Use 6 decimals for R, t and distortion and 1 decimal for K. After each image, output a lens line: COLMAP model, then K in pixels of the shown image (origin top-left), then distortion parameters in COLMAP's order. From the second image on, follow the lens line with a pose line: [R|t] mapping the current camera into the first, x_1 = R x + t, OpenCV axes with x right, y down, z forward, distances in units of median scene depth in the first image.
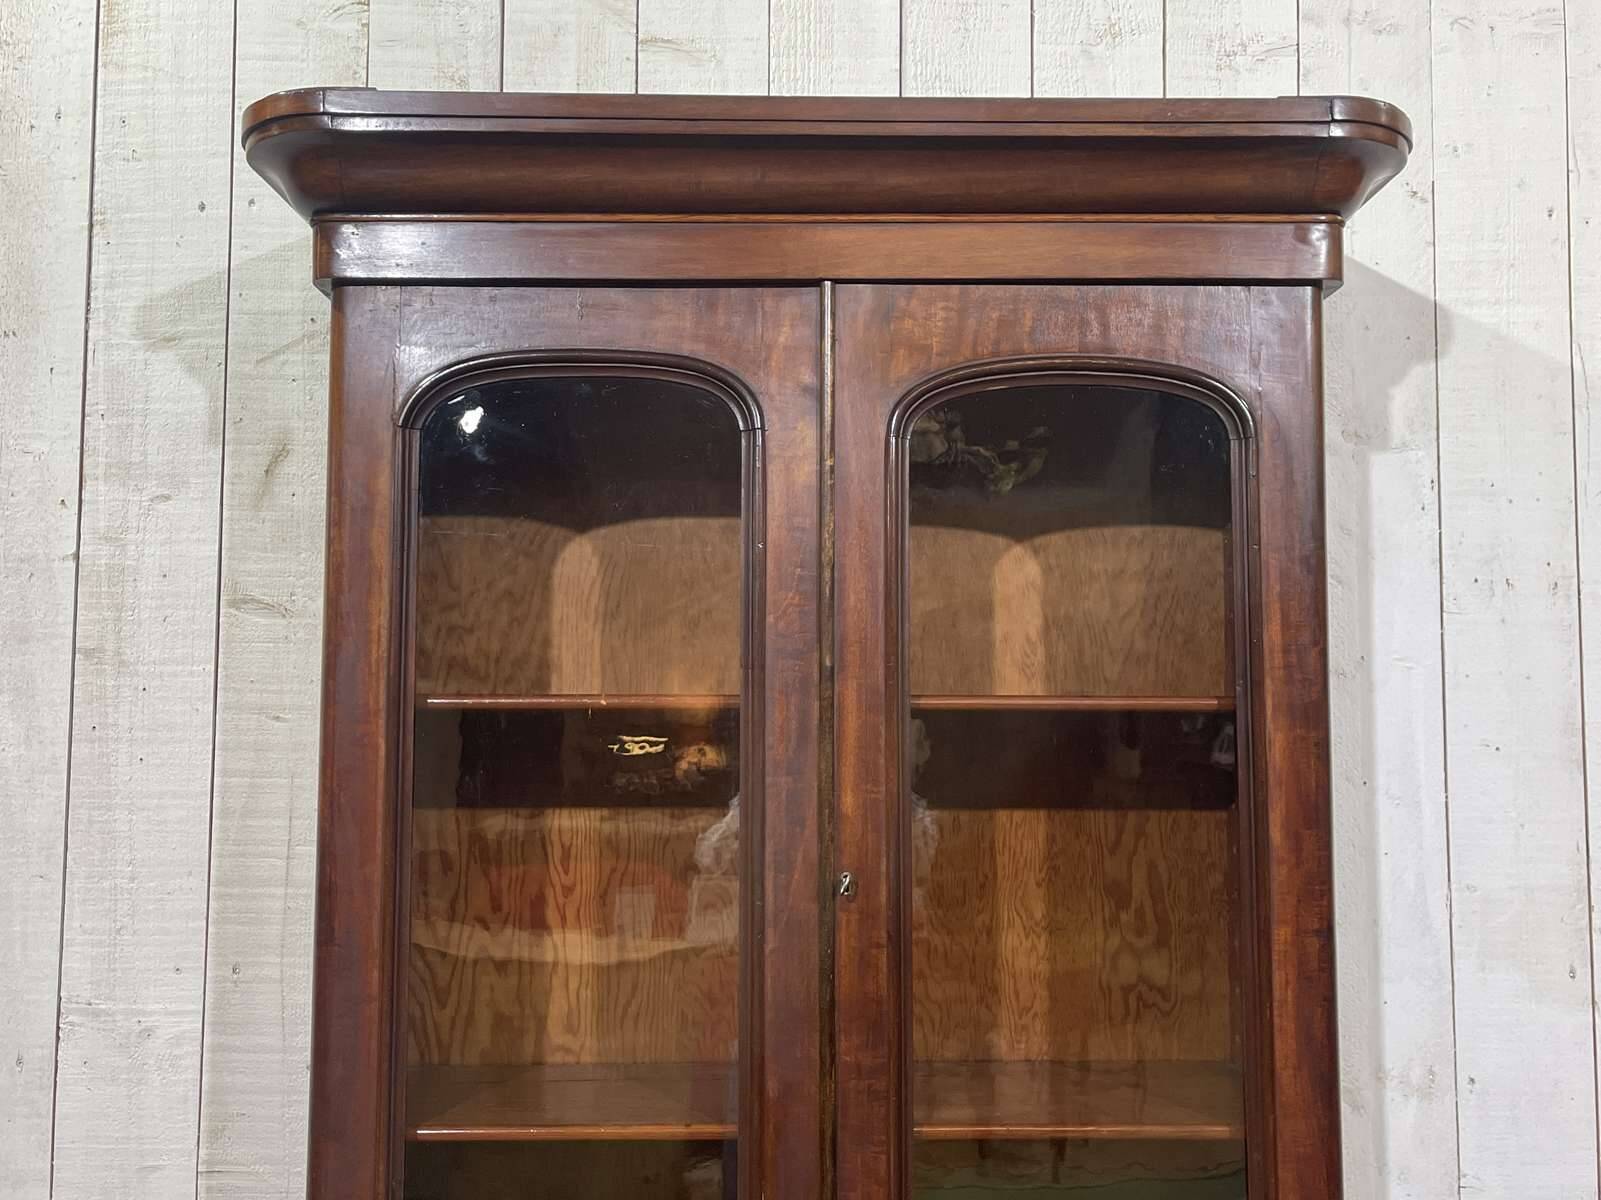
lens RADIAL K [[1563.3, 0, 800.5], [0, 1563.3, 600.0], [0, 0, 1]] dist [0.021846, 0.019213]
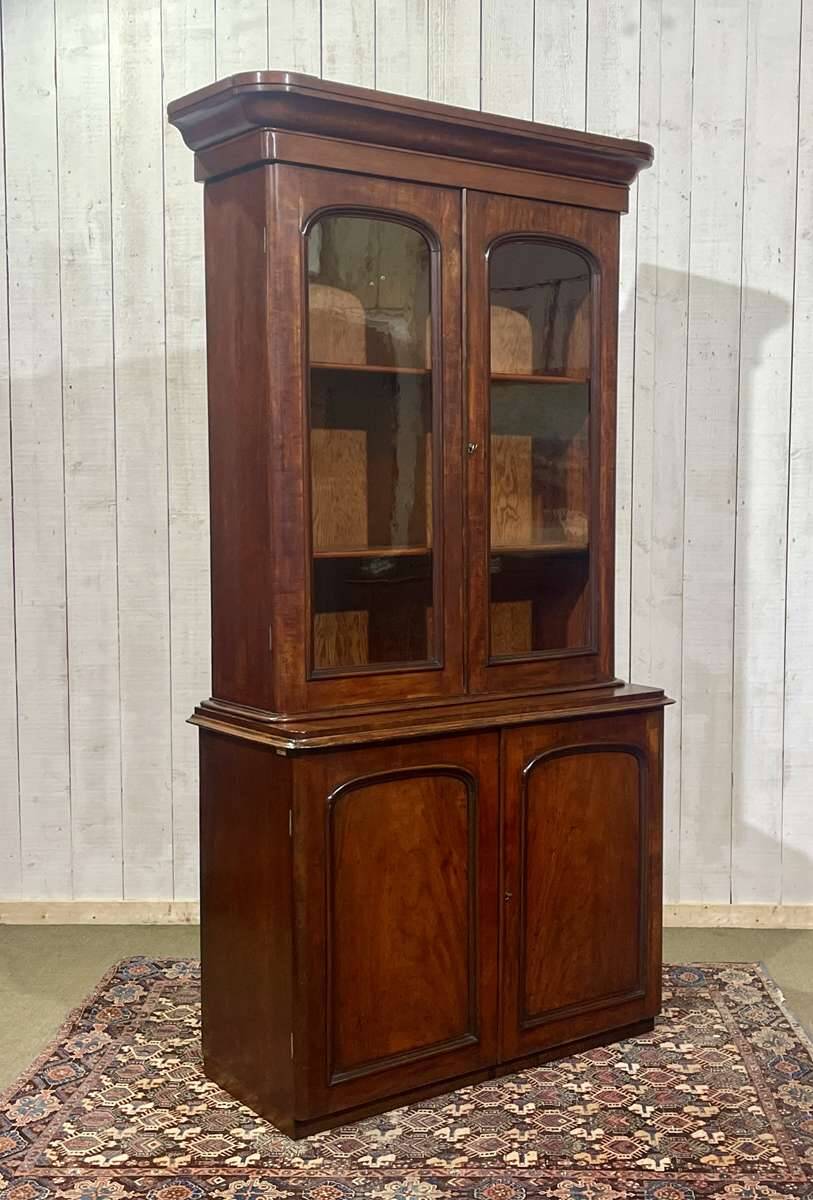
lens RADIAL K [[1413.3, 0, 483.6], [0, 1413.3, 597.2], [0, 0, 1]] dist [0.048106, -0.031313]
pose [[0.999740, 0.003214, -0.022579, 0.126628], [0.000342, 0.987799, 0.155734, 0.022946], [0.022804, -0.155701, 0.987541, -1.403776]]
